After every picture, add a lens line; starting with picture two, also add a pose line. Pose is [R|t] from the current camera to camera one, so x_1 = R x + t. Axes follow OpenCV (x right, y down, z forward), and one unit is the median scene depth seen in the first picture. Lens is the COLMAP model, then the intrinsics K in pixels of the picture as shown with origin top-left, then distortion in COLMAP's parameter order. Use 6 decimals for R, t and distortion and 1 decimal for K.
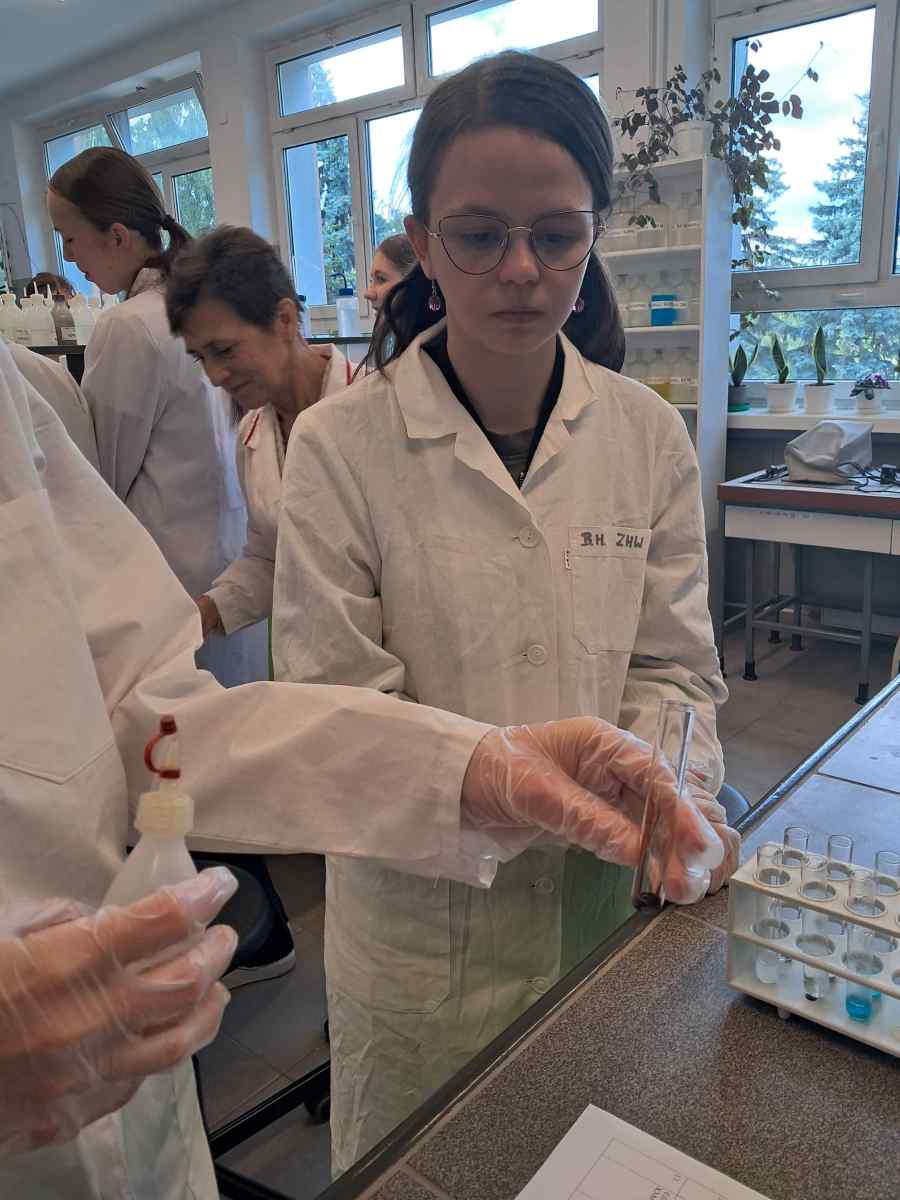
lens RADIAL K [[958.7, 0, 457.3], [0, 958.7, 606.1], [0, 0, 1]] dist [0.006592, 0.009272]
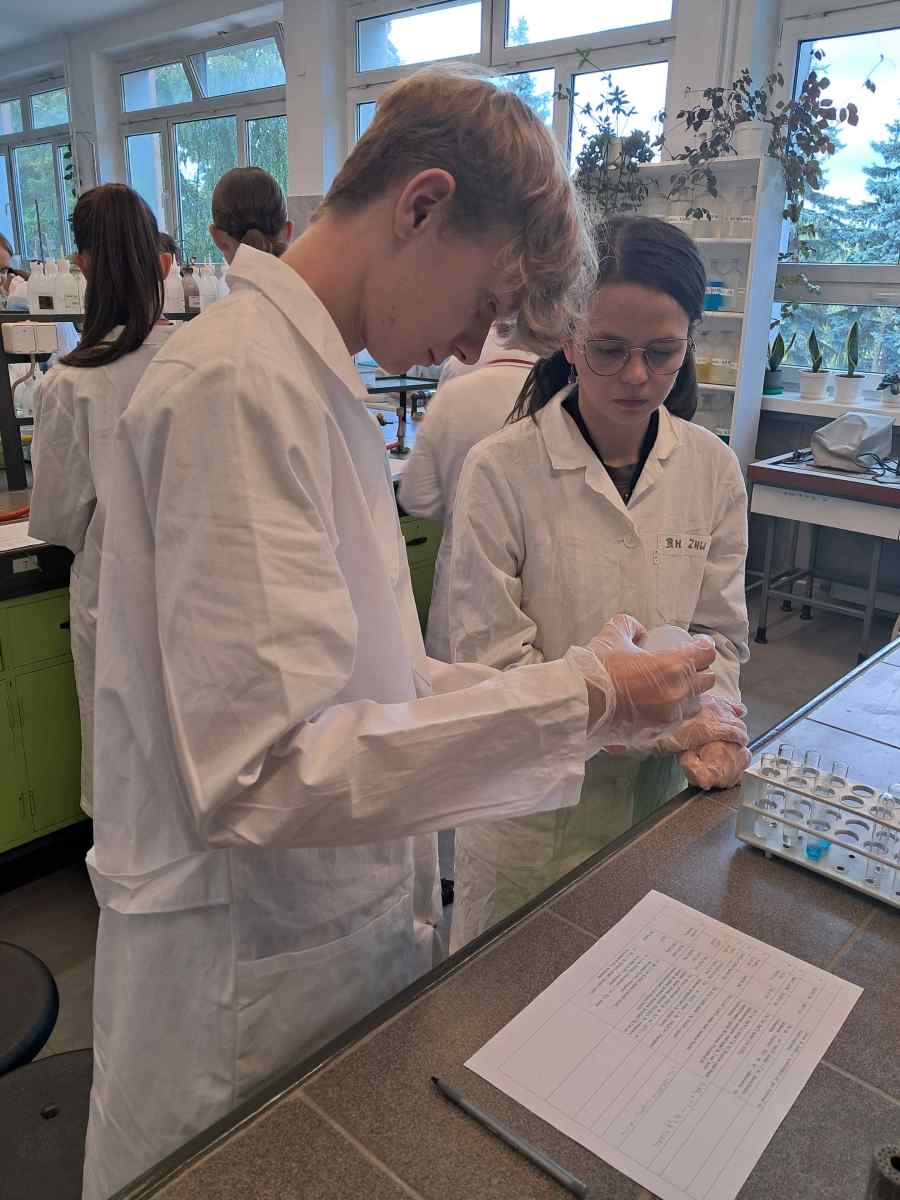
lens RADIAL K [[958.7, 0, 446.4], [0, 958.7, 596.8], [0, 0, 1]] dist [0.006592, 0.009272]
pose [[0.997132, 0.072469, -0.021796, -0.037501], [-0.071145, 0.995871, 0.056385, -0.012541], [0.025793, -0.054673, 0.998171, -0.114365]]
